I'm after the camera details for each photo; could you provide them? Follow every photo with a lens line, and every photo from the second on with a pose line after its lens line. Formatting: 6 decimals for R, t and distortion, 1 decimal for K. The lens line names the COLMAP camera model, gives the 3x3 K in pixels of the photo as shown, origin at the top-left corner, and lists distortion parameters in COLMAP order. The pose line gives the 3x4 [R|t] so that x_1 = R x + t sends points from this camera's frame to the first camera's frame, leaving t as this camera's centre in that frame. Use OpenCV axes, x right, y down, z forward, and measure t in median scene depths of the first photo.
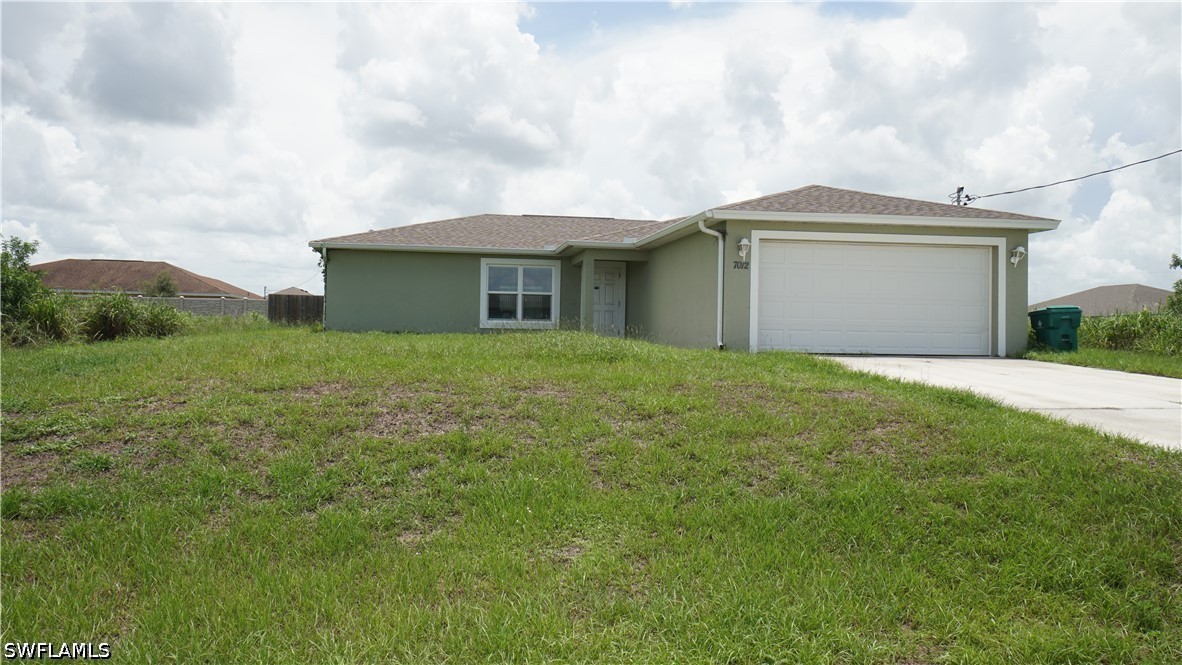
lens RADIAL K [[838.5, 0, 589.4], [0, 838.5, 326.2], [0, 0, 1]] dist [0.024400, -0.001385]
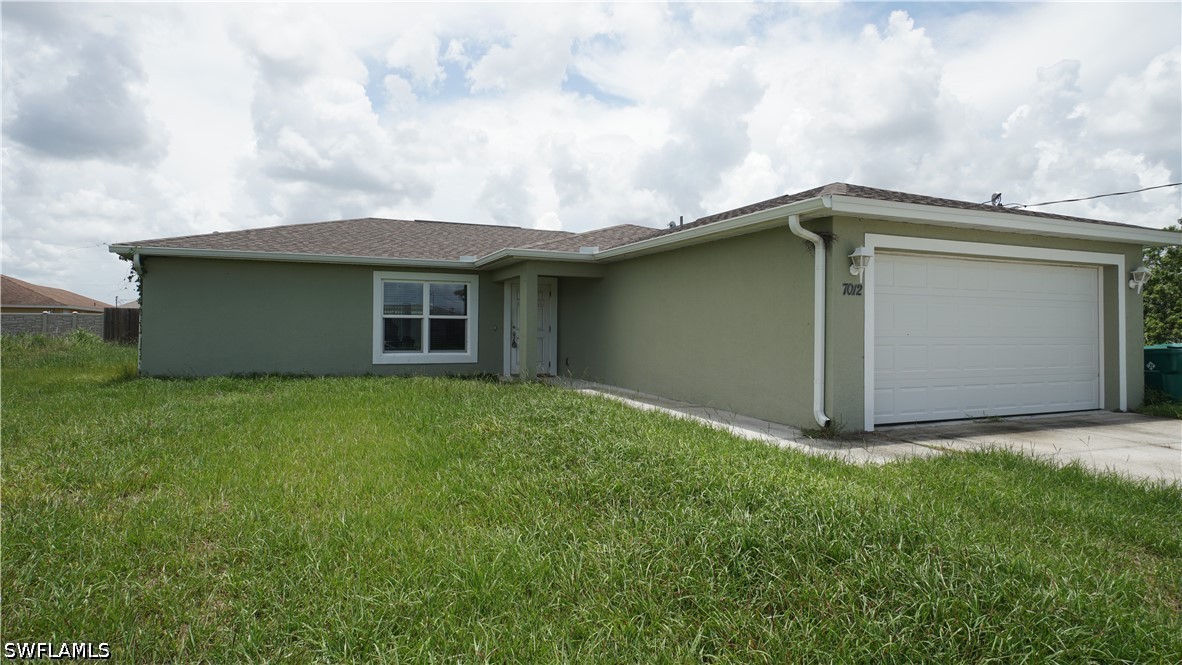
lens RADIAL K [[641.6, 0, 582.8], [0, 641.6, 321.2], [0, 0, 1]] dist [-0.015843, 0.000340]
pose [[0.972317, -0.006216, 0.233584, -0.099018], [0.007221, 0.999968, -0.003448, -0.040397], [-0.233555, 0.005039, 0.972331, 0.483410]]
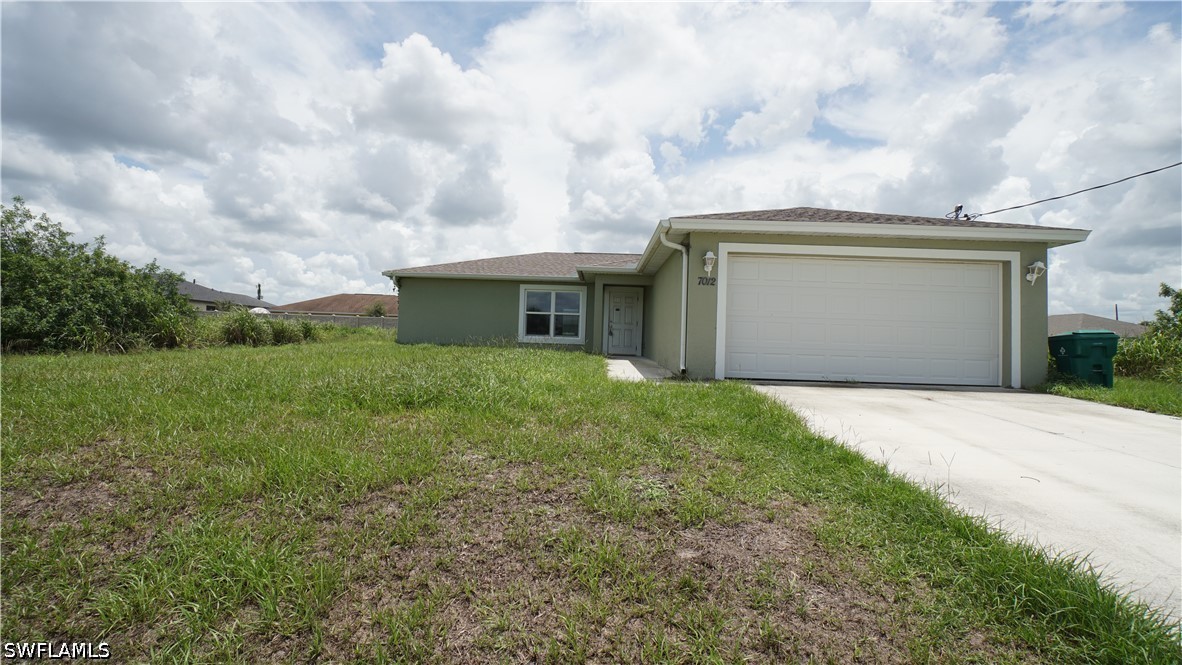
lens RADIAL K [[519.1, 0, 586.1], [0, 519.1, 325.0], [0, 0, 1]] dist [-0.060440, 0.020448]
pose [[0.981546, 0.011145, -0.190899, 0.131185], [-0.015785, 0.999615, -0.022802, -0.008786], [0.190571, 0.025395, 0.981345, 0.350707]]
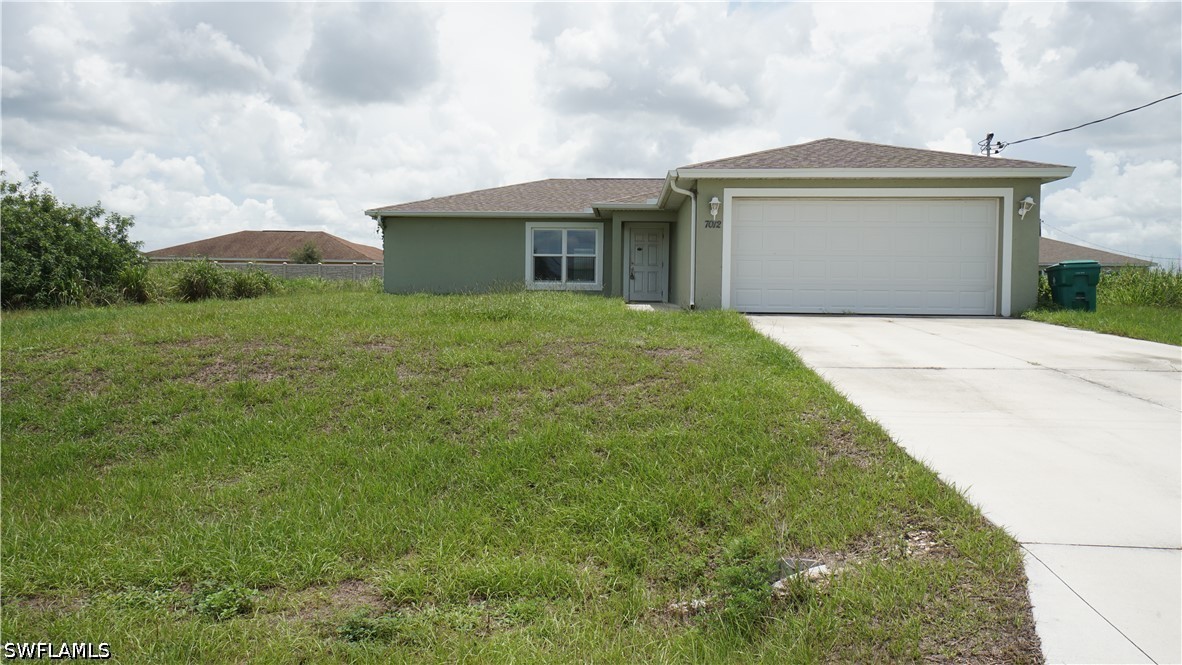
lens RADIAL K [[838.5, 0, 589.4], [0, 838.5, 326.2], [0, 0, 1]] dist [0.024400, -0.001385]
pose [[0.978418, 0.003534, -0.206608, 0.199425], [0.005672, 0.999018, 0.043950, 0.002865], [0.206560, -0.044173, 0.977436, -0.006579]]
